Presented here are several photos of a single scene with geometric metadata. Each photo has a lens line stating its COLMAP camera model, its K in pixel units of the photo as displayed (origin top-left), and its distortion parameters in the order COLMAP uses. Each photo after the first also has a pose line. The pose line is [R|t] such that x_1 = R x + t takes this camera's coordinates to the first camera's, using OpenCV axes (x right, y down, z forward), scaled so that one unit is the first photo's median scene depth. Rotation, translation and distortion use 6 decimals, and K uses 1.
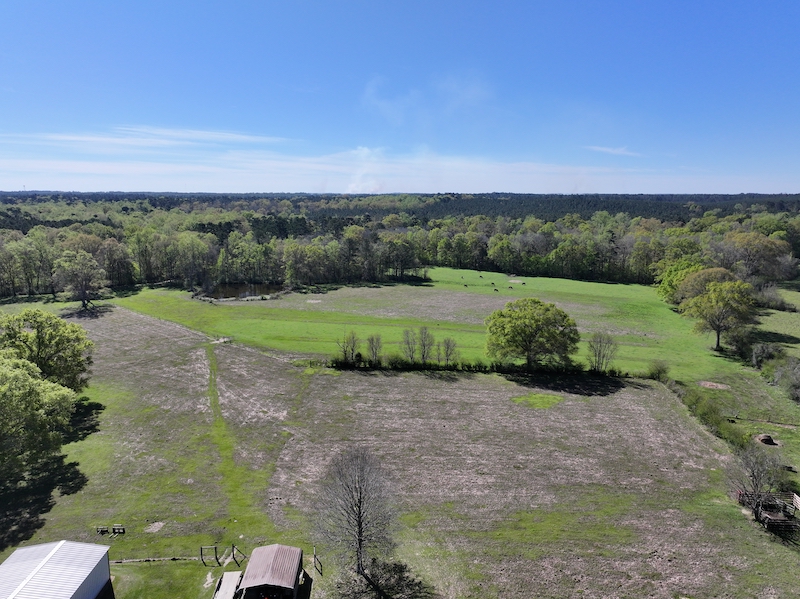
lens RADIAL K [[561.2, 0, 401.8], [0, 561.2, 302.3], [0, 0, 1]] dist [-0.005637, 0.019347]
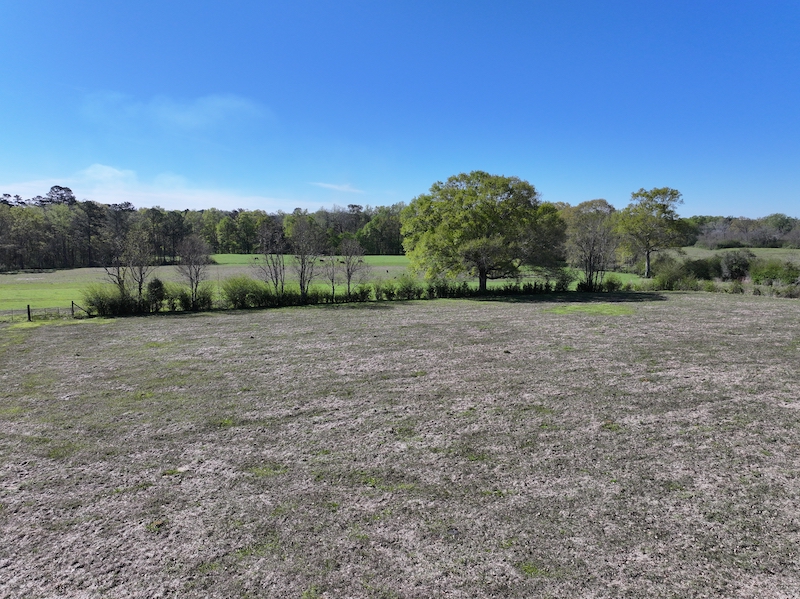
lens RADIAL K [[561.2, 0, 402.7], [0, 561.2, 307.1], [0, 0, 1]] dist [-0.005637, 0.019347]
pose [[0.906128, -0.063159, 0.418261, -0.087478], [0.084795, 0.995841, -0.033327, 0.144791], [-0.414417, 0.065665, 0.907715, 0.519119]]
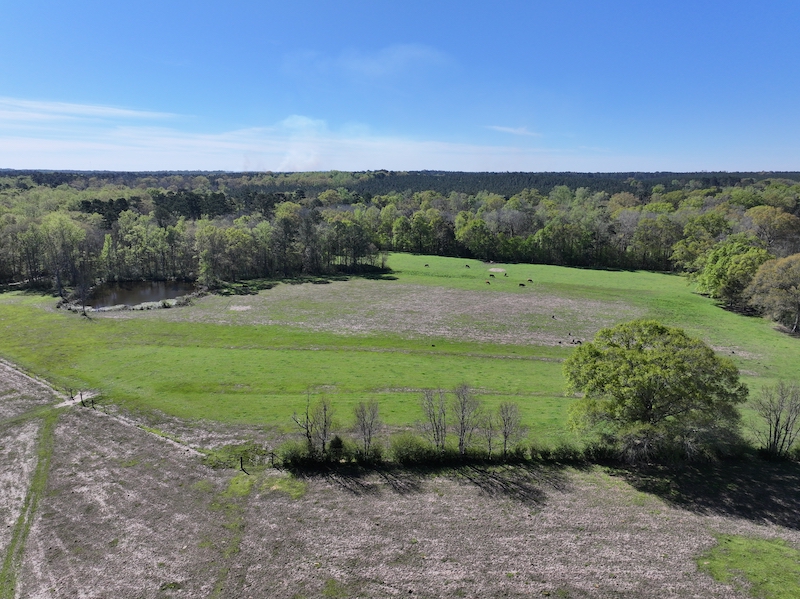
lens RADIAL K [[561.2, 0, 399.4], [0, 561.2, 300.5], [0, 0, 1]] dist [-0.005637, 0.019347]
pose [[0.991802, -0.027951, 0.124690, -0.080731], [0.023957, 0.999154, 0.033418, -0.052837], [-0.125518, -0.030157, 0.991633, 0.486456]]
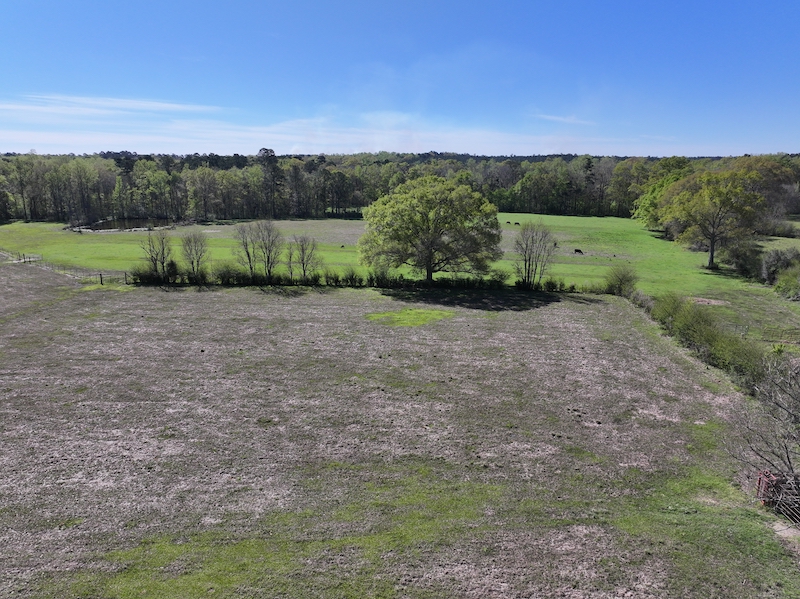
lens RADIAL K [[561.2, 0, 401.0], [0, 561.2, 300.1], [0, 0, 1]] dist [-0.005637, 0.019347]
pose [[0.999934, -0.004642, 0.010470, 0.187699], [0.004150, 0.998909, 0.046518, 0.107083], [-0.010674, -0.046471, 0.998863, 0.337070]]
